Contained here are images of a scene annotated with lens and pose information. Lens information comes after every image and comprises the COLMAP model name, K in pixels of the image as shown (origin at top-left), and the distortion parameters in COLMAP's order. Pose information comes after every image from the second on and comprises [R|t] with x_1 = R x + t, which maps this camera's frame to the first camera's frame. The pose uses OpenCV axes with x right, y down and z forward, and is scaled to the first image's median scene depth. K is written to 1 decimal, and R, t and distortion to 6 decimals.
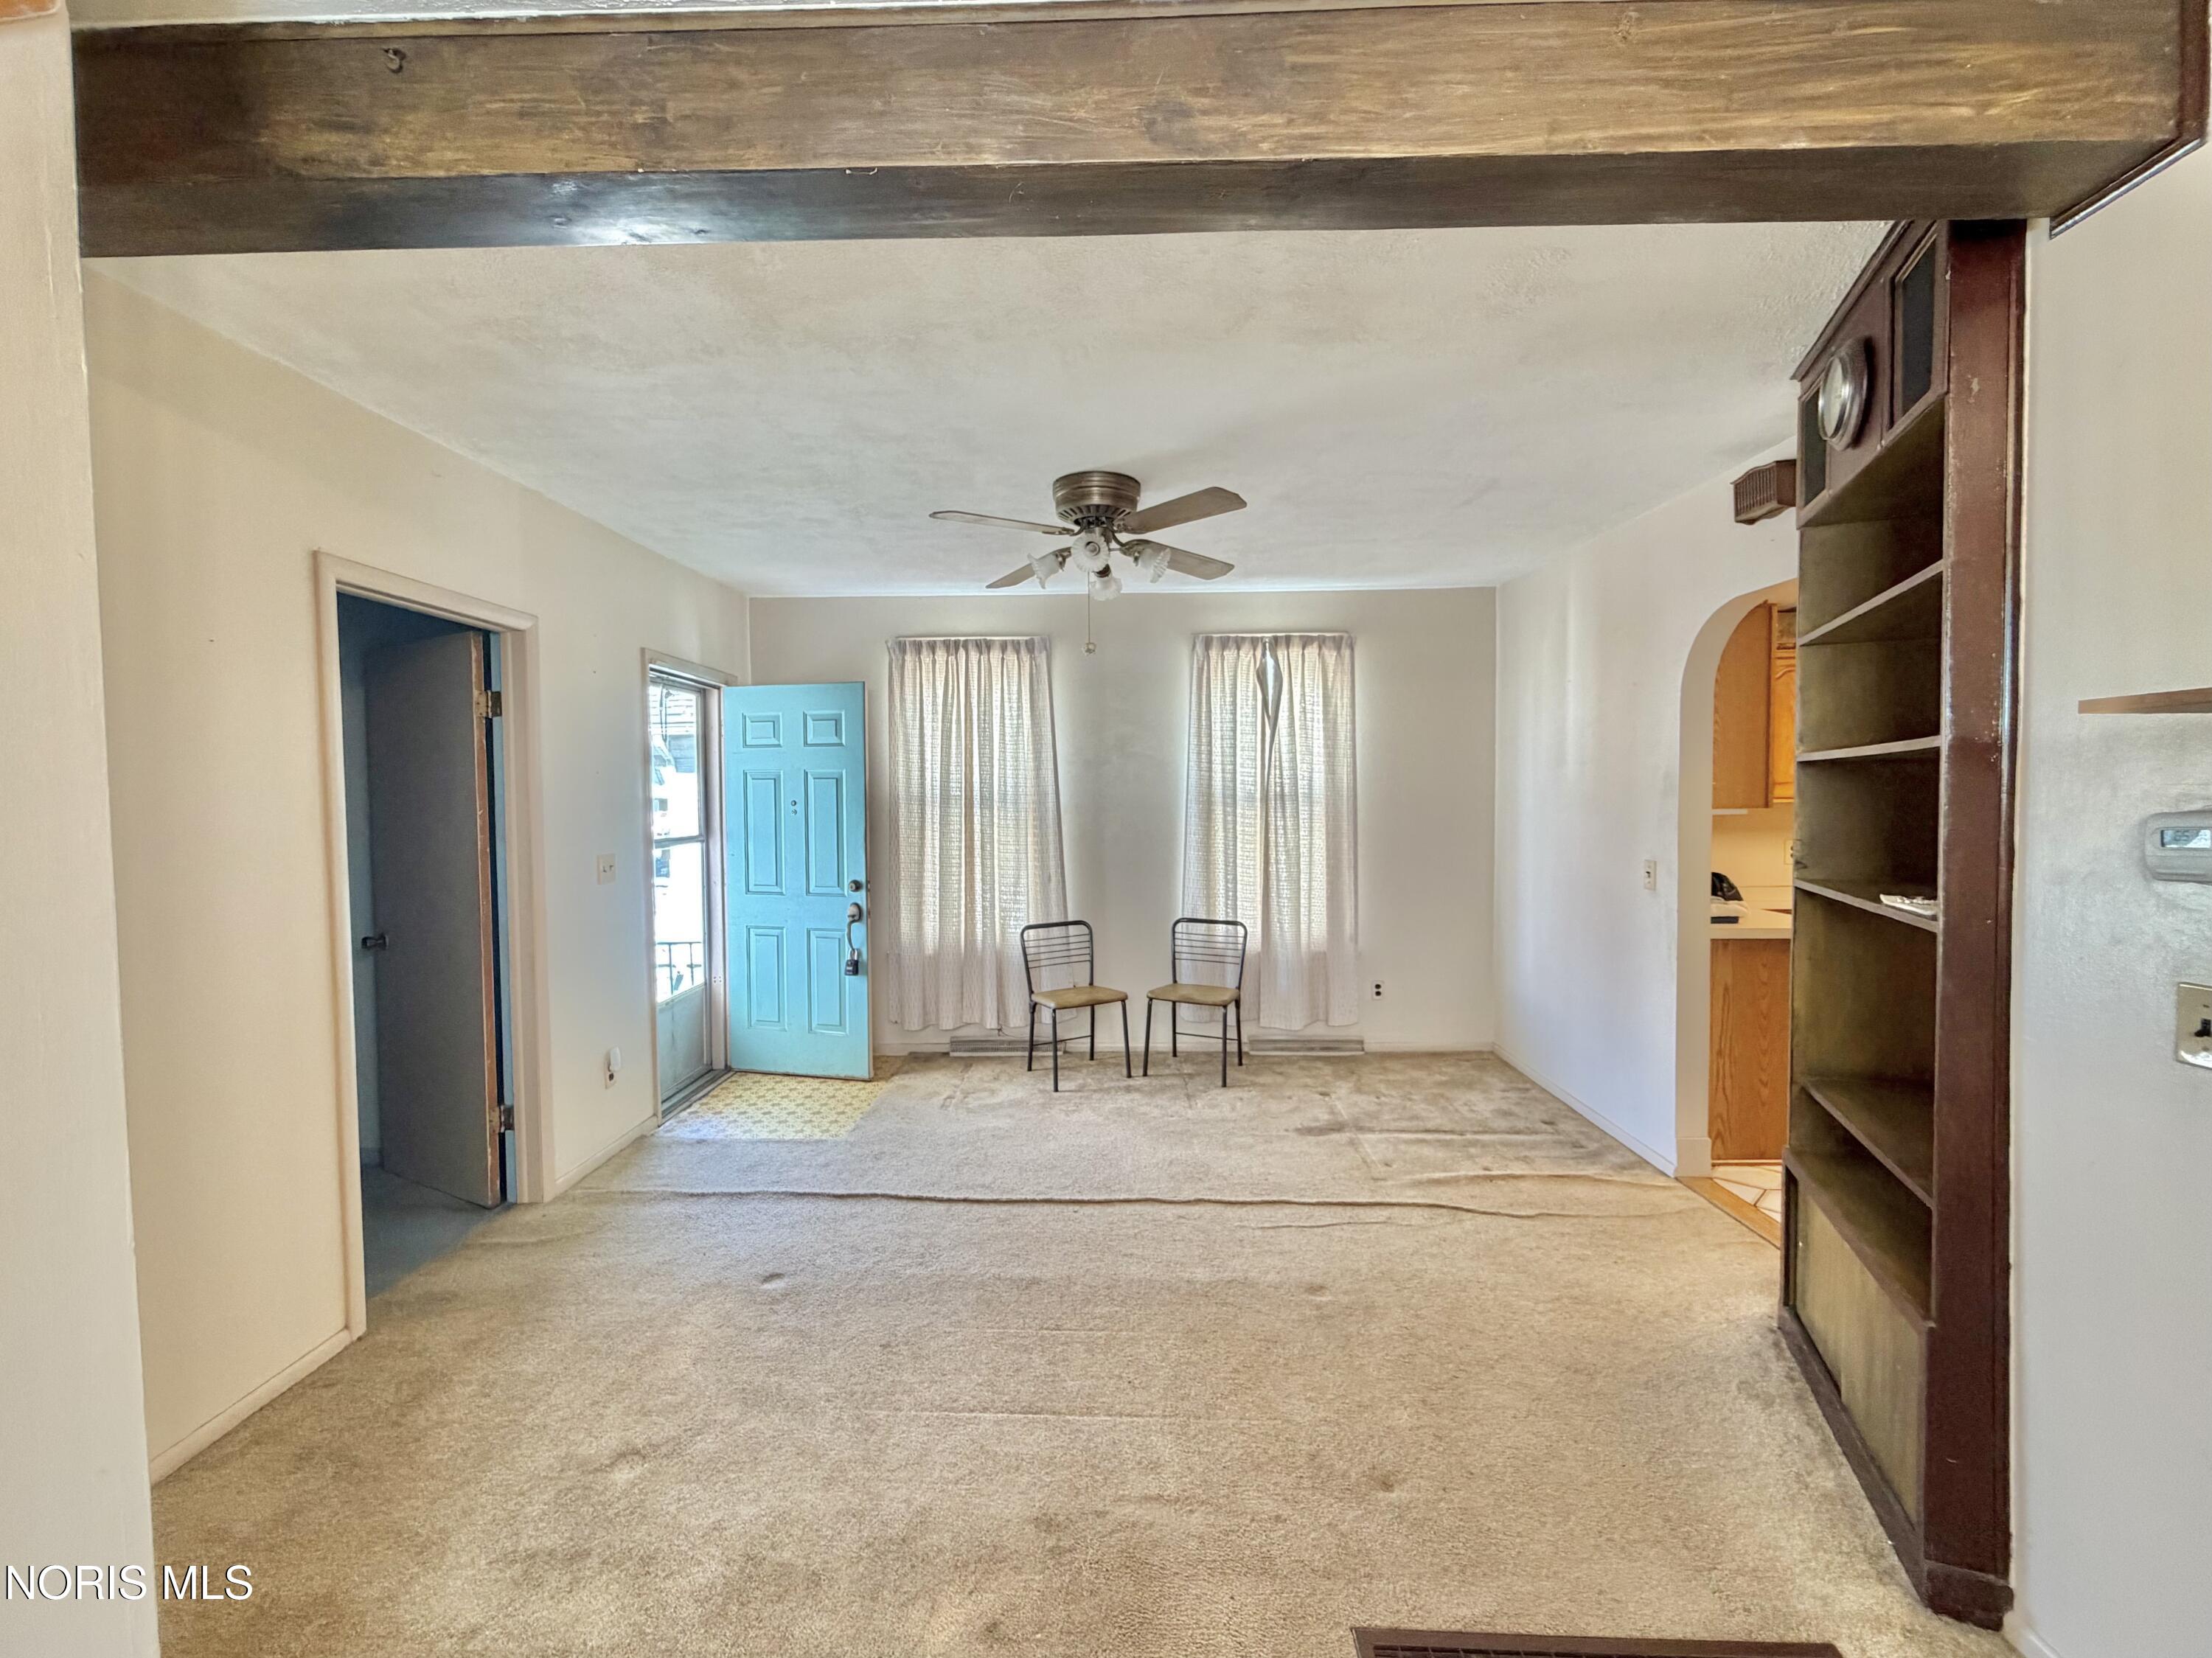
lens RADIAL K [[902.0, 0, 1102.9], [0, 902.0, 822.2], [0, 0, 1]] dist [-0.000583, 0.000093]
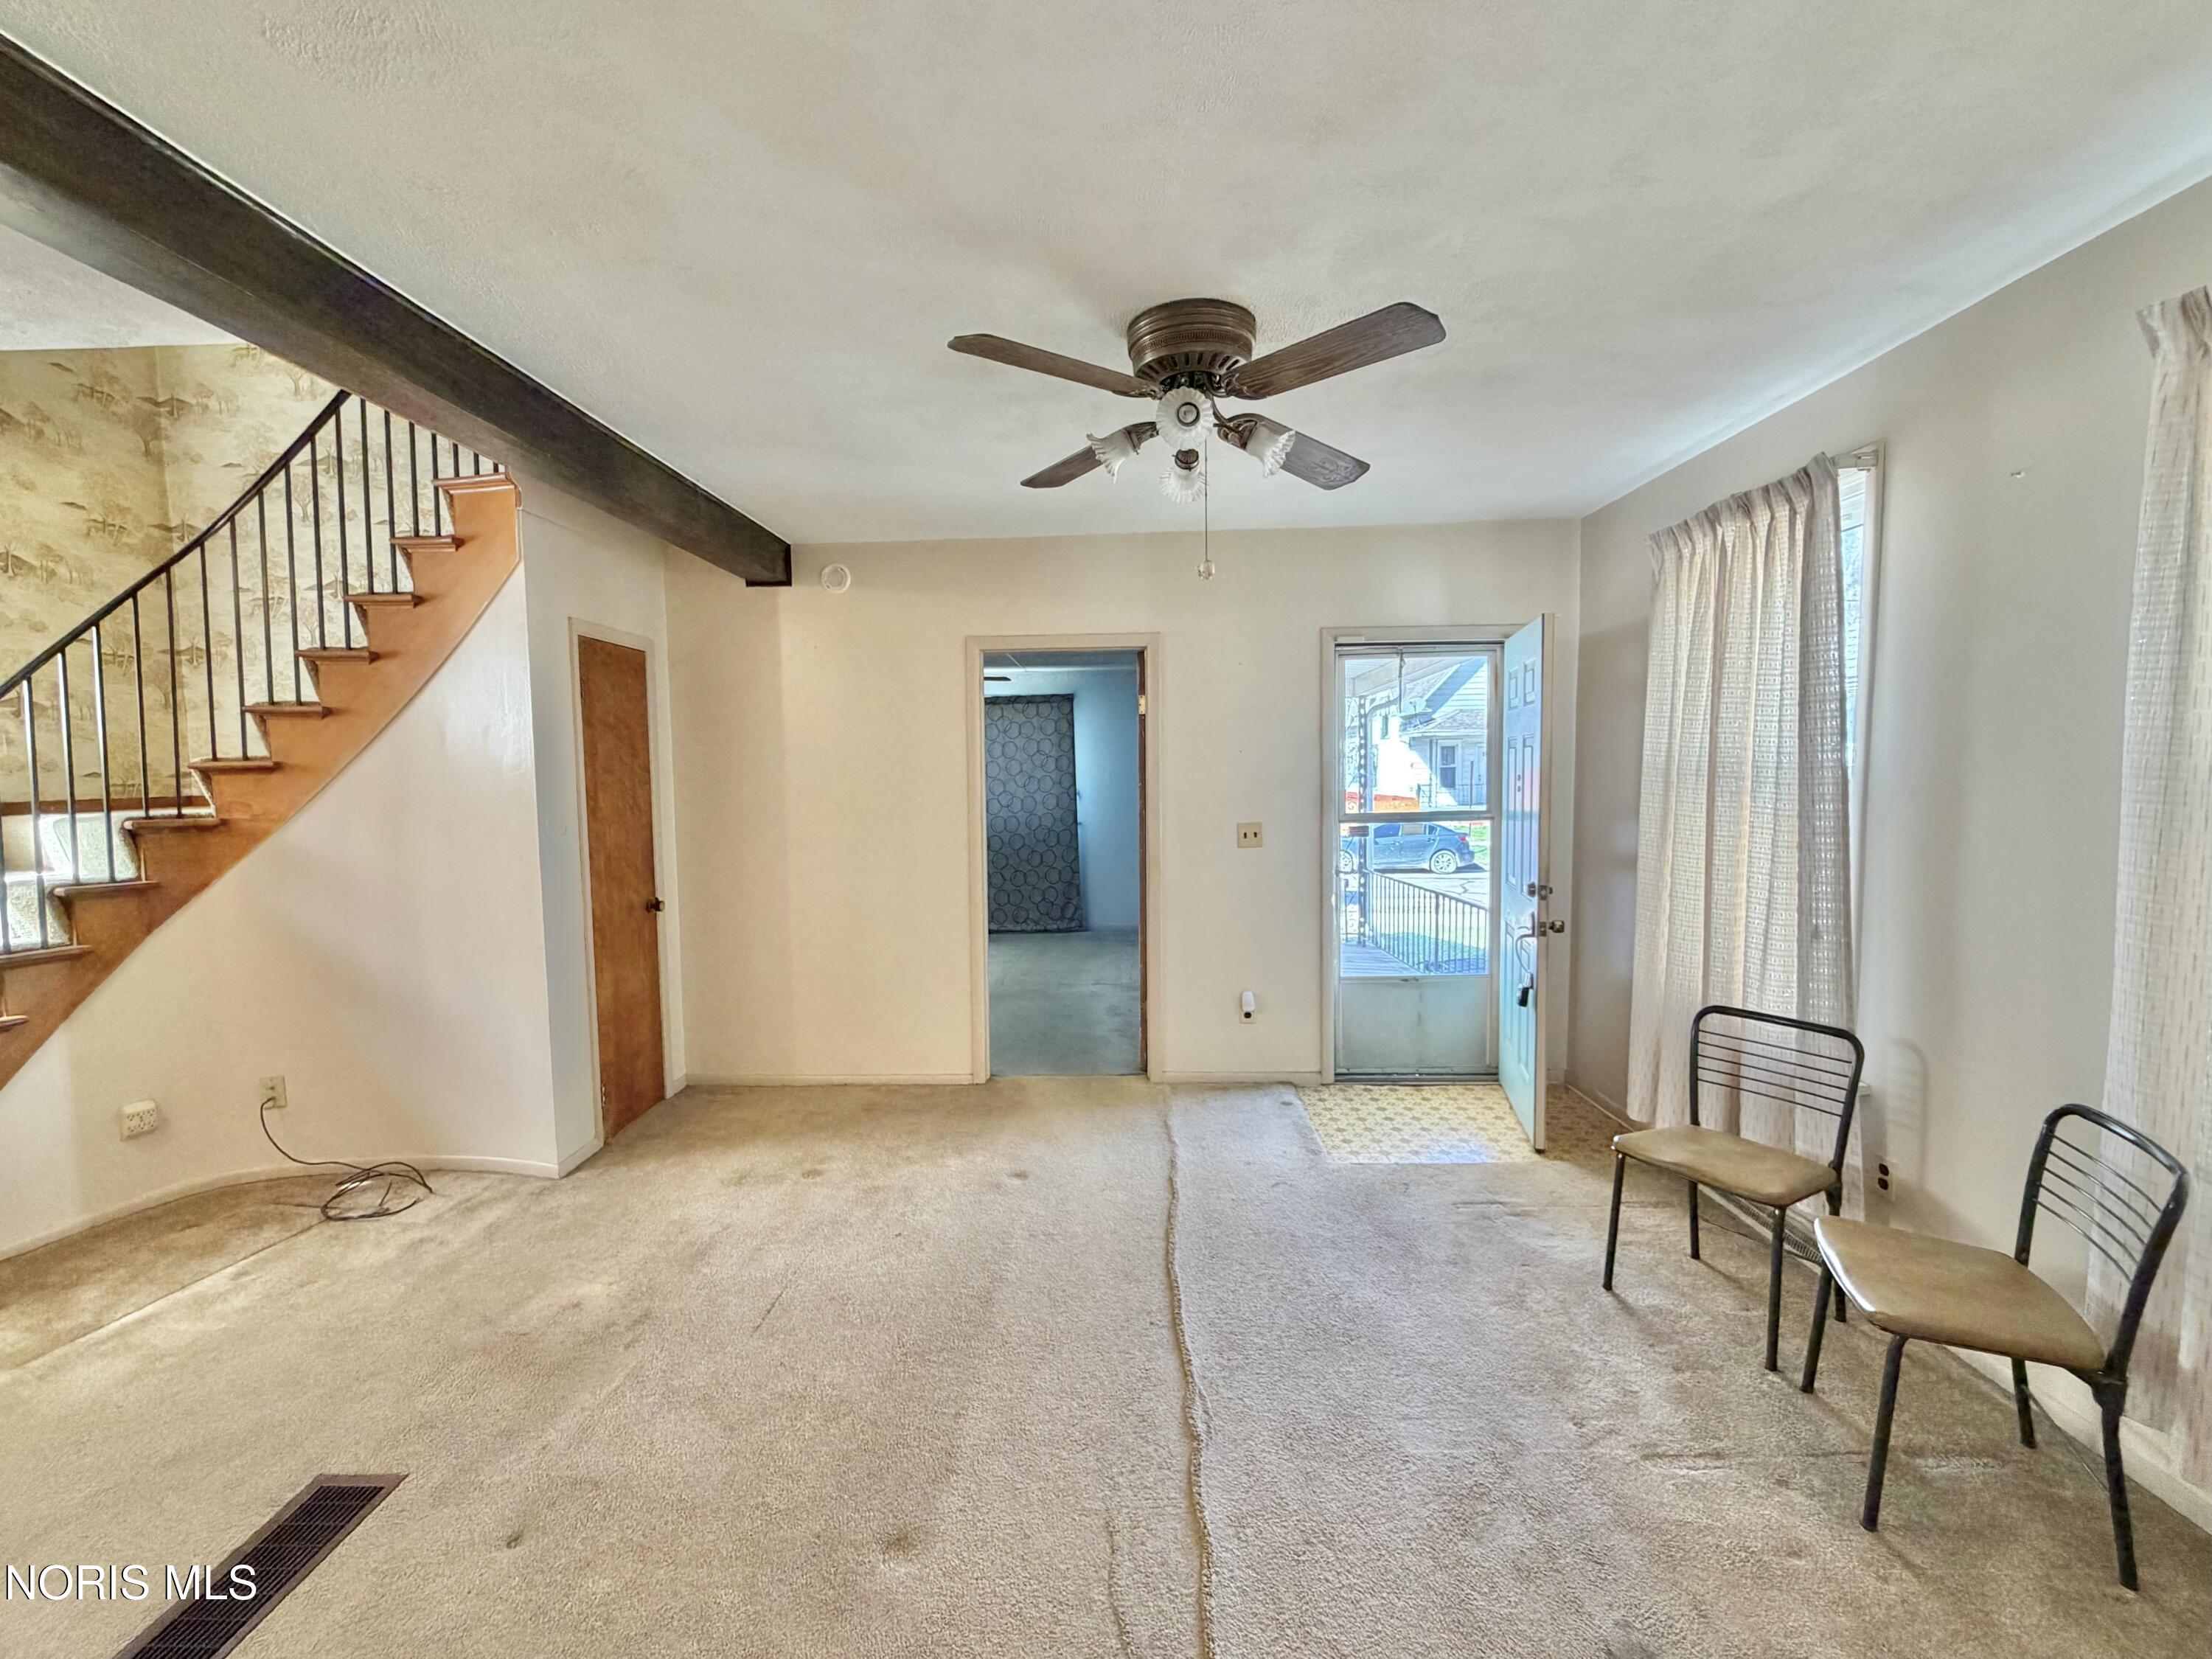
lens RADIAL K [[902.1, 0, 1103.6], [0, 902.1, 827.4], [0, 0, 1]] dist [-0.000583, 0.000093]
pose [[0.024088, 0.068773, -0.997342, 0.498450], [-0.022873, 0.997408, 0.068225, -0.027541], [0.999448, 0.021169, 0.025598, 0.660780]]
